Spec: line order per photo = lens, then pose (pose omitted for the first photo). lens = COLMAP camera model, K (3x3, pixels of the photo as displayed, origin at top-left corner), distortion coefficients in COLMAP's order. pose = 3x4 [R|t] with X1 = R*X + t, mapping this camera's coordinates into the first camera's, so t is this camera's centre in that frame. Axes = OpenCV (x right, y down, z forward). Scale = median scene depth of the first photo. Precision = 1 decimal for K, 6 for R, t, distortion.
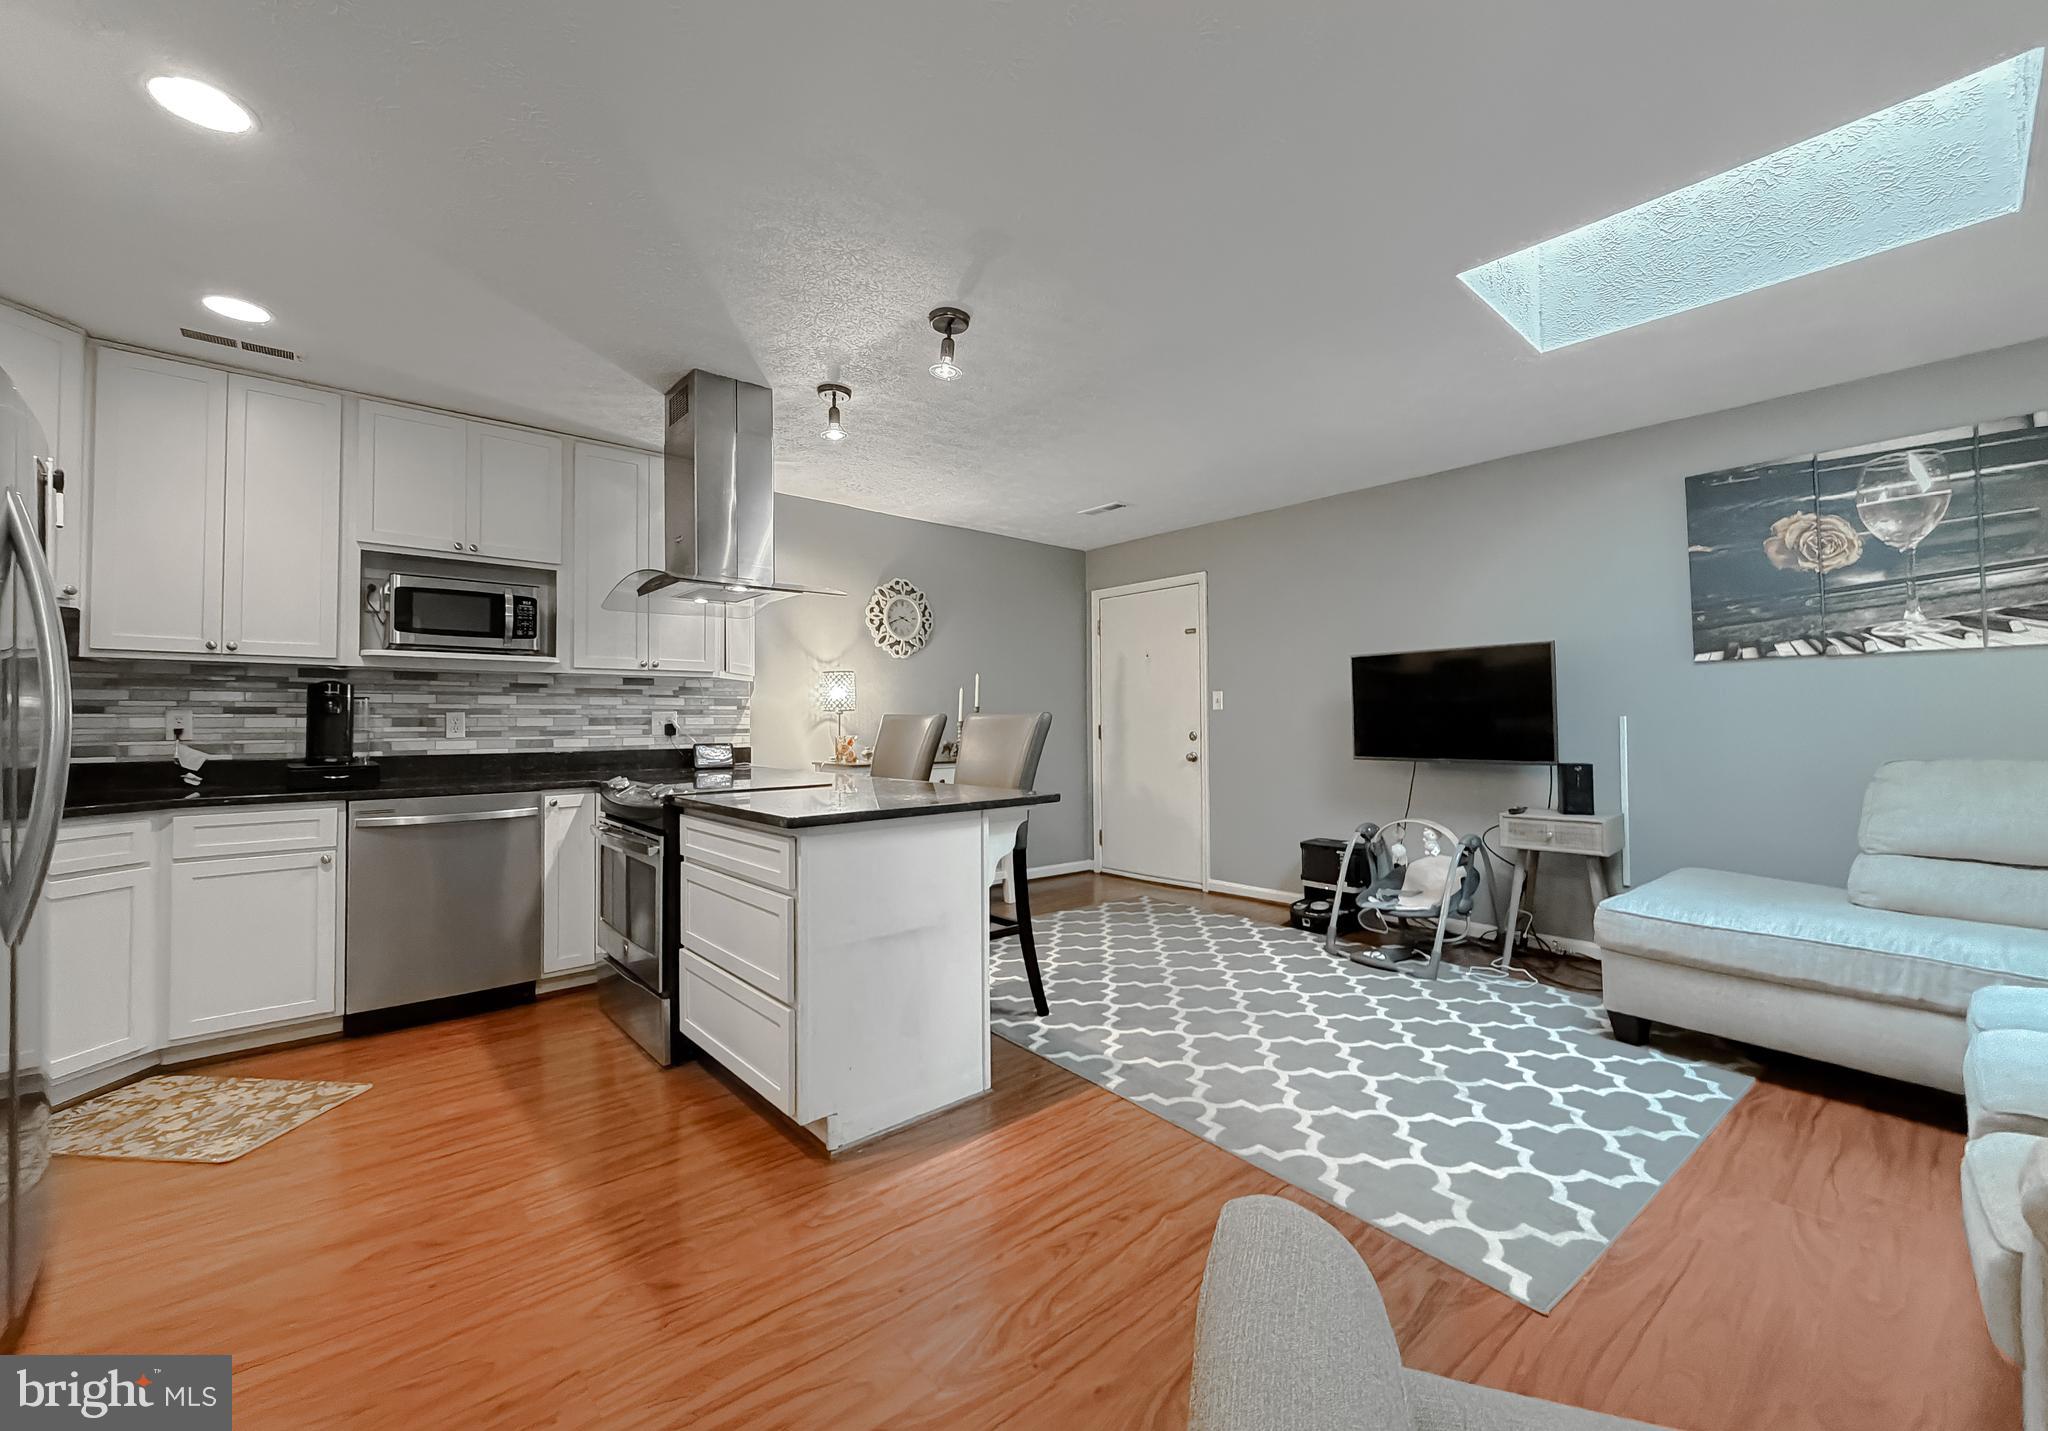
lens RADIAL K [[819.3, 0, 1019.0], [0, 819.3, 706.0], [0, 0, 1]] dist [0.000129, 0.000094]
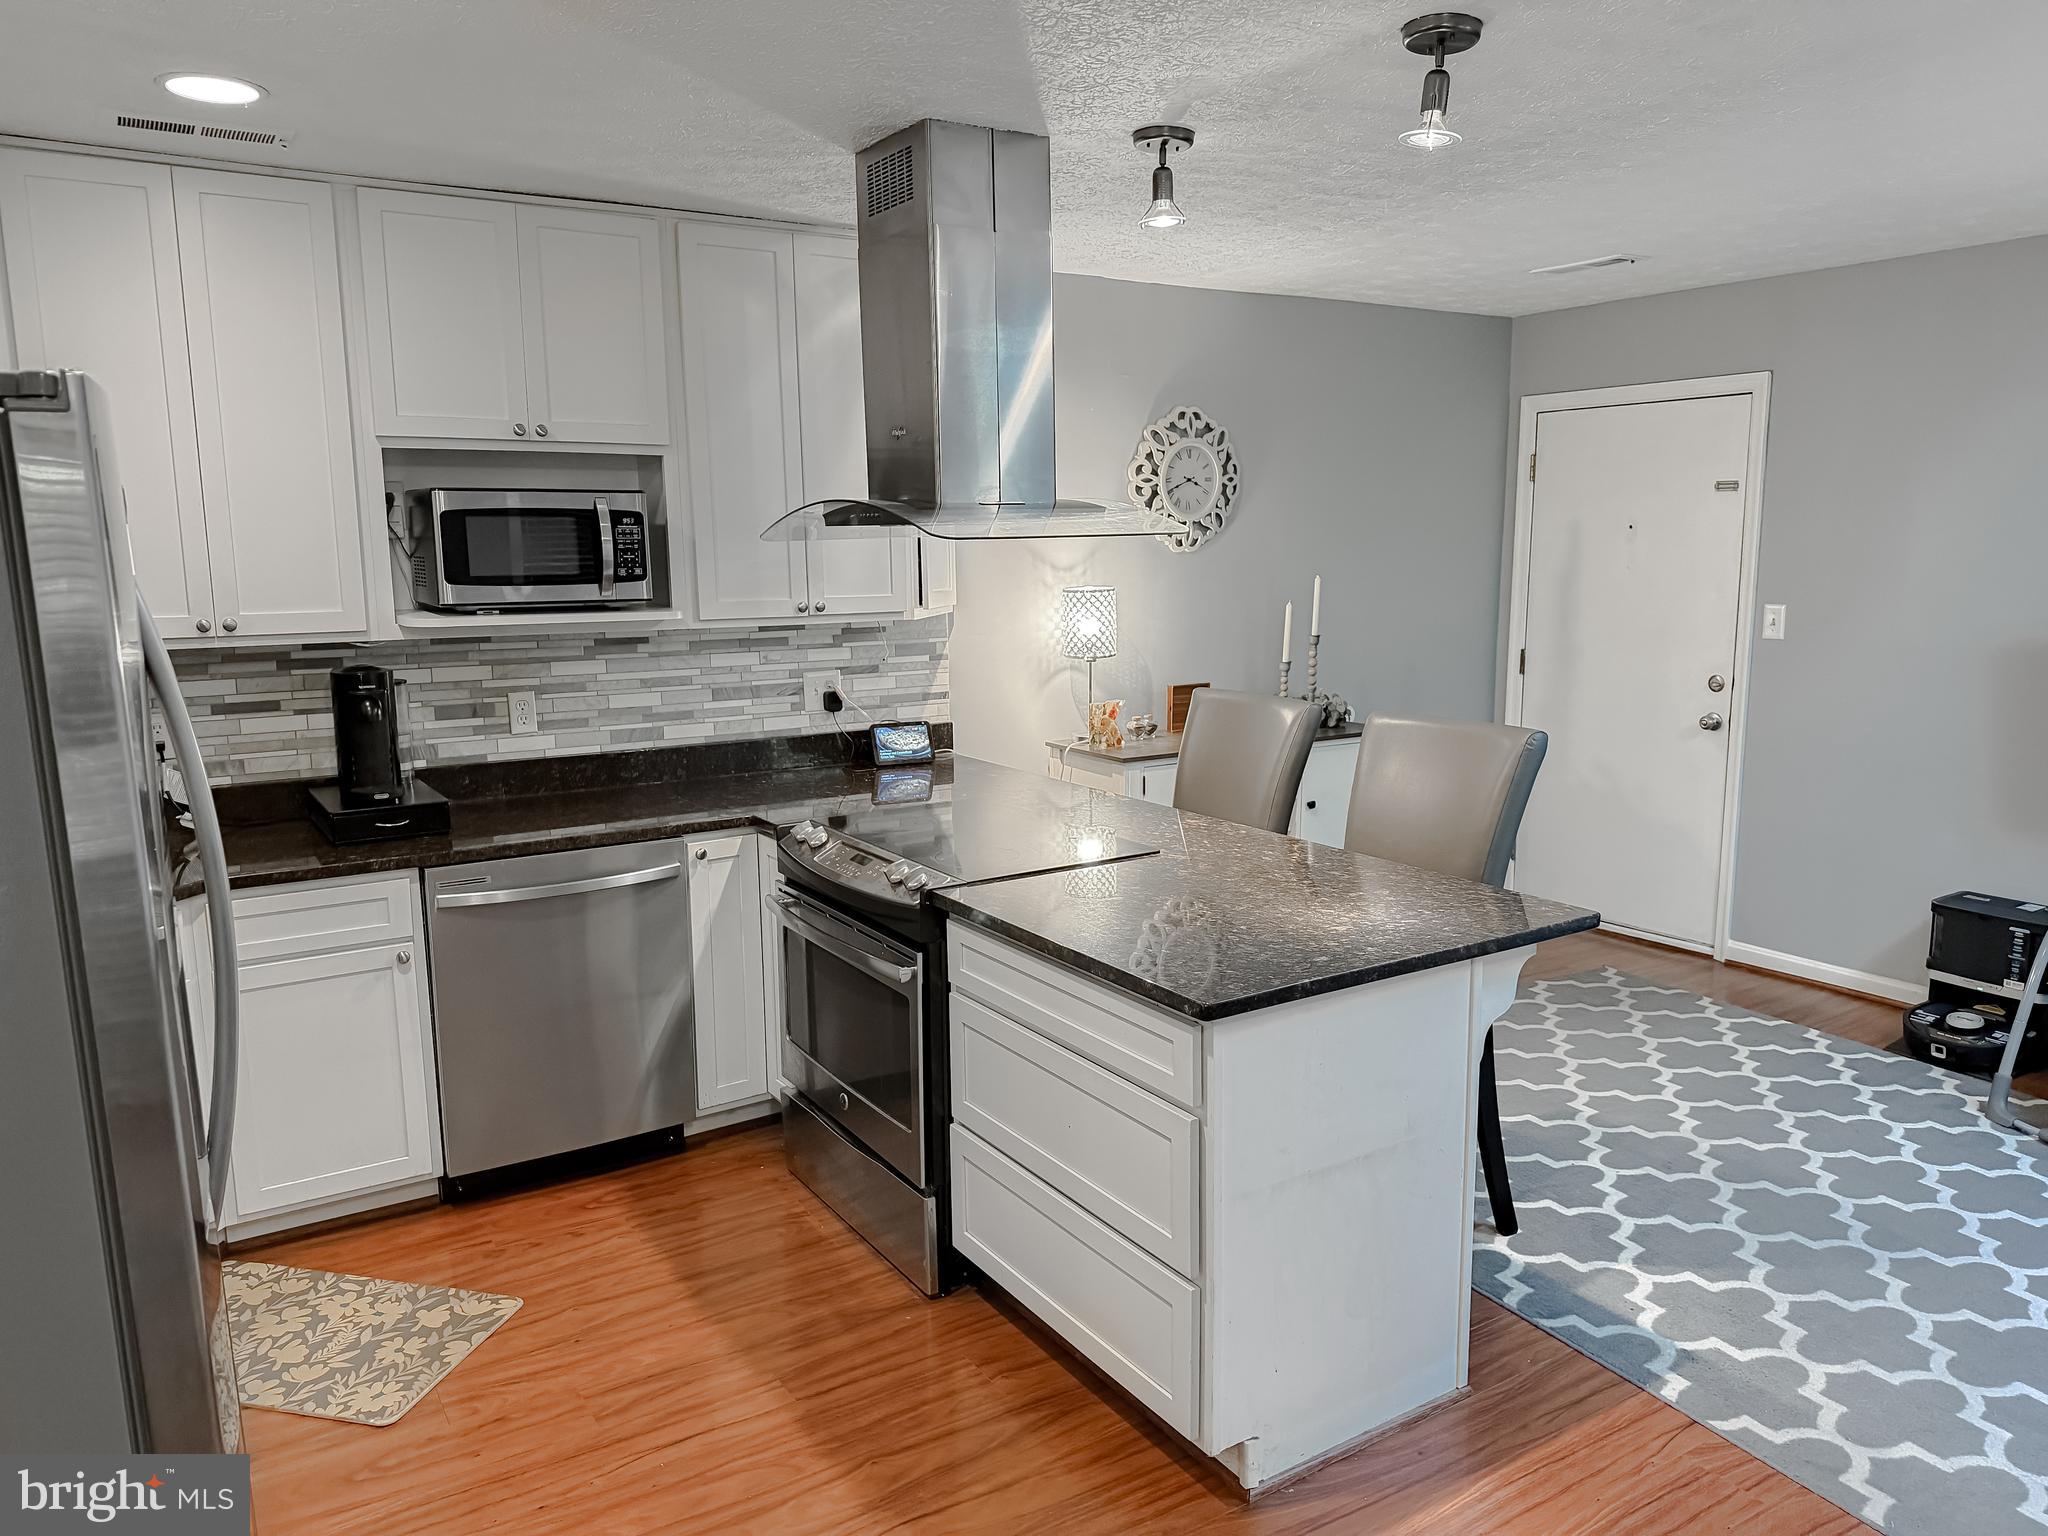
lens RADIAL K [[1423.6, 0, 1031.3], [0, 1423.6, 778.2], [0, 0, 1]] dist [0.094544, -0.144754]
pose [[0.988588, 0.019988, -0.149315, -0.145509], [0.008297, 0.982430, 0.186449, -0.132798], [0.150419, -0.185560, 0.971052, -0.014866]]
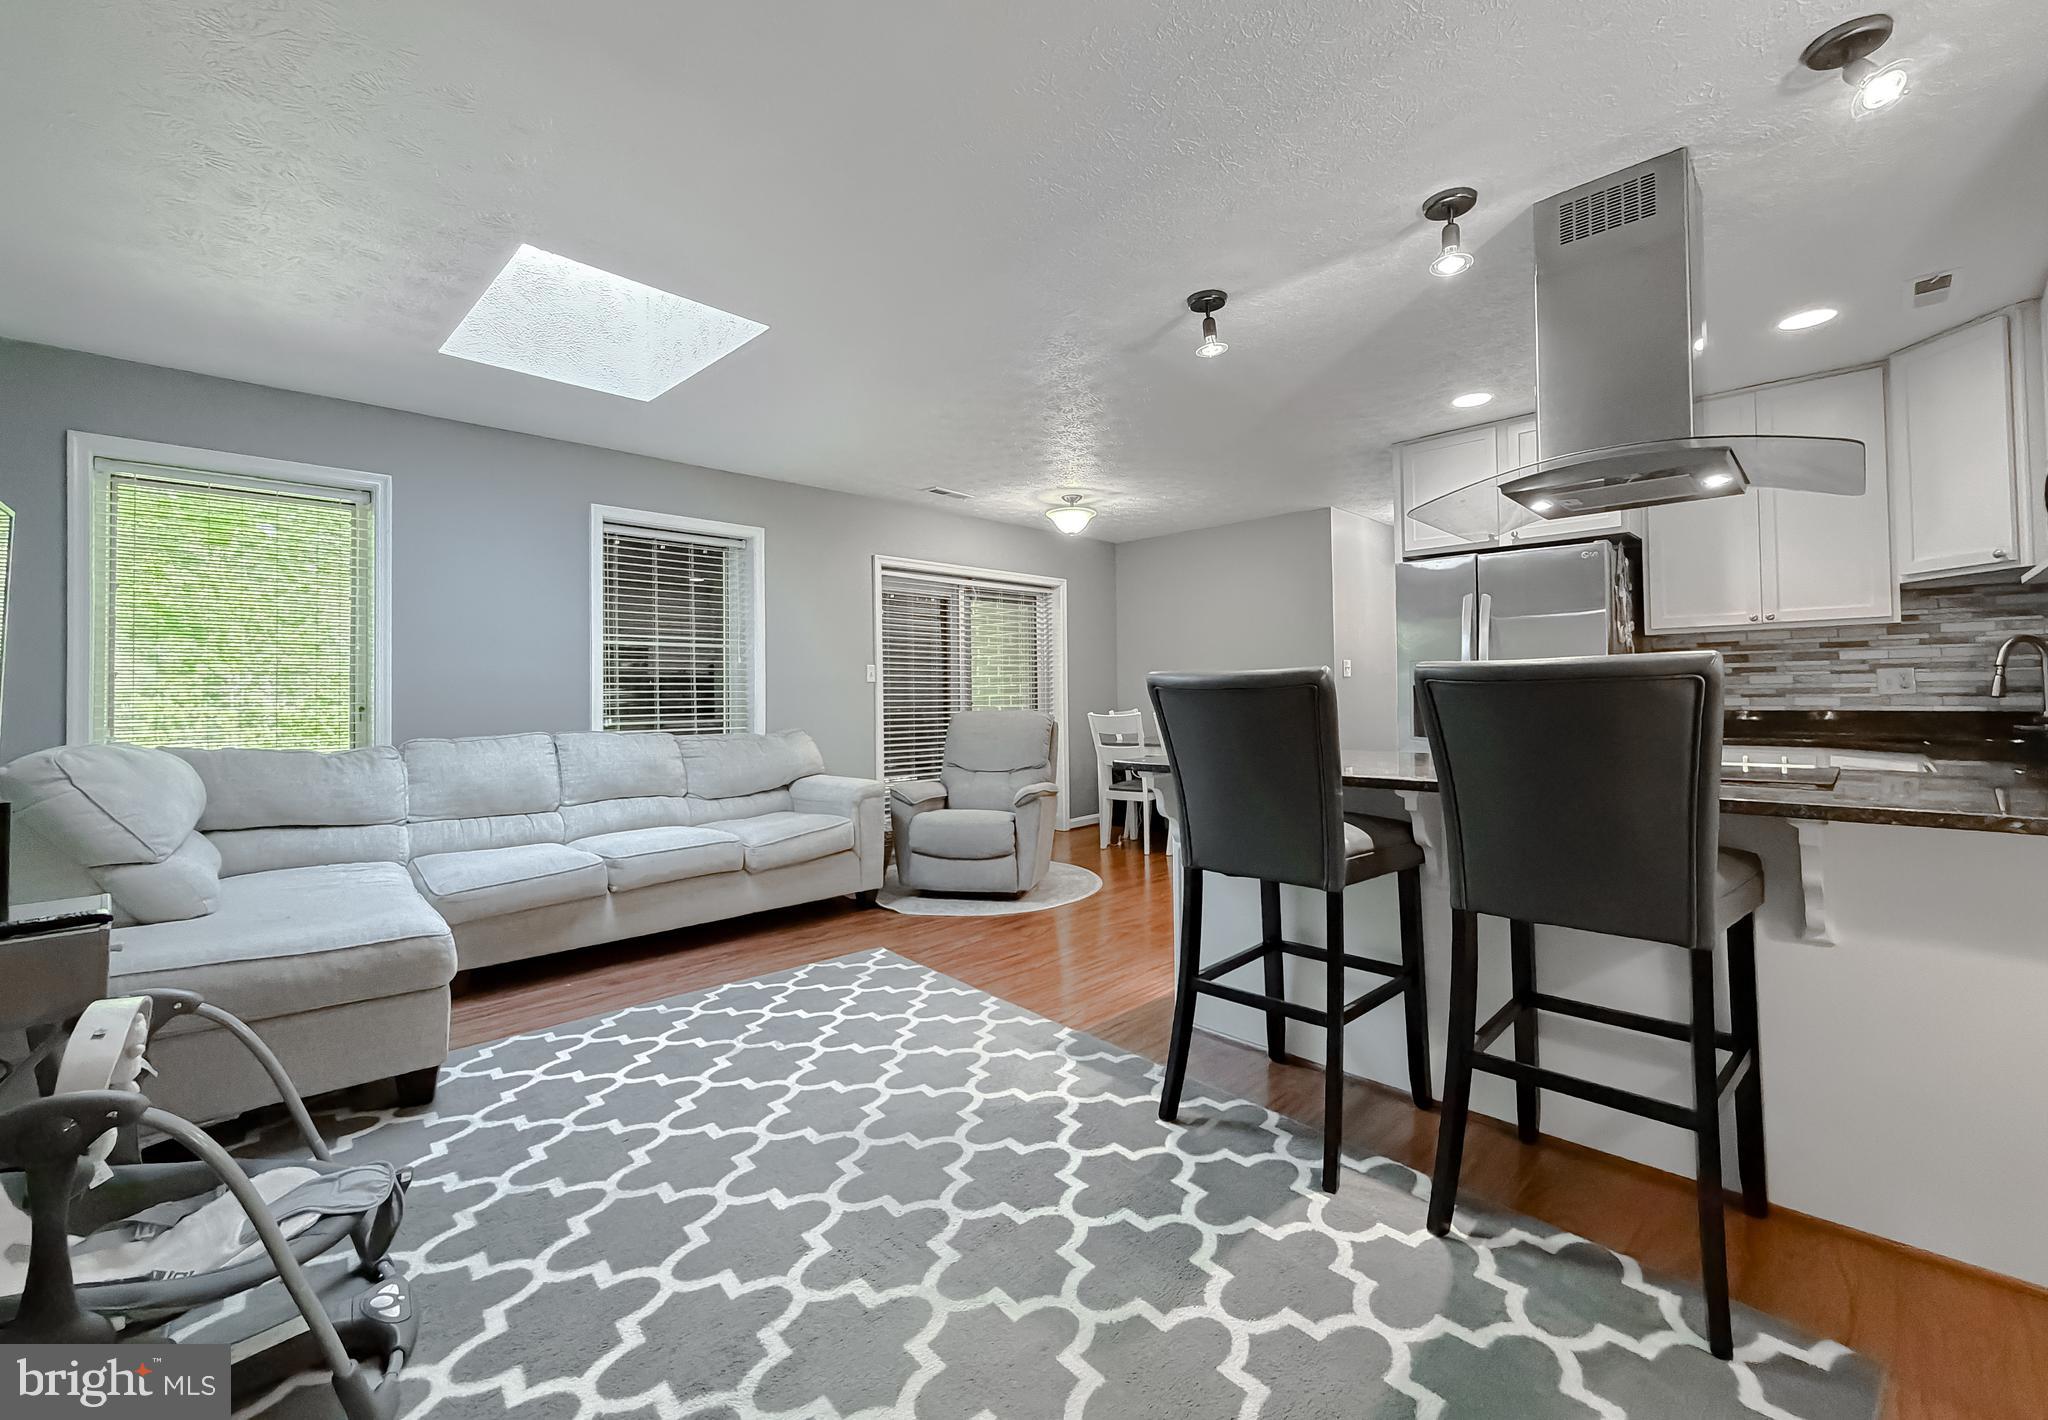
lens RADIAL K [[842.2, 0, 1024.2], [0, 842.2, 680.0], [0, 0, 1]] dist [0.000109, -0.000019]
pose [[-0.997719, 0.015784, -0.065628, 0.167889], [0.018223, 0.999159, -0.036741, 0.033630], [0.064992, -0.037853, -0.997168, 1.516370]]
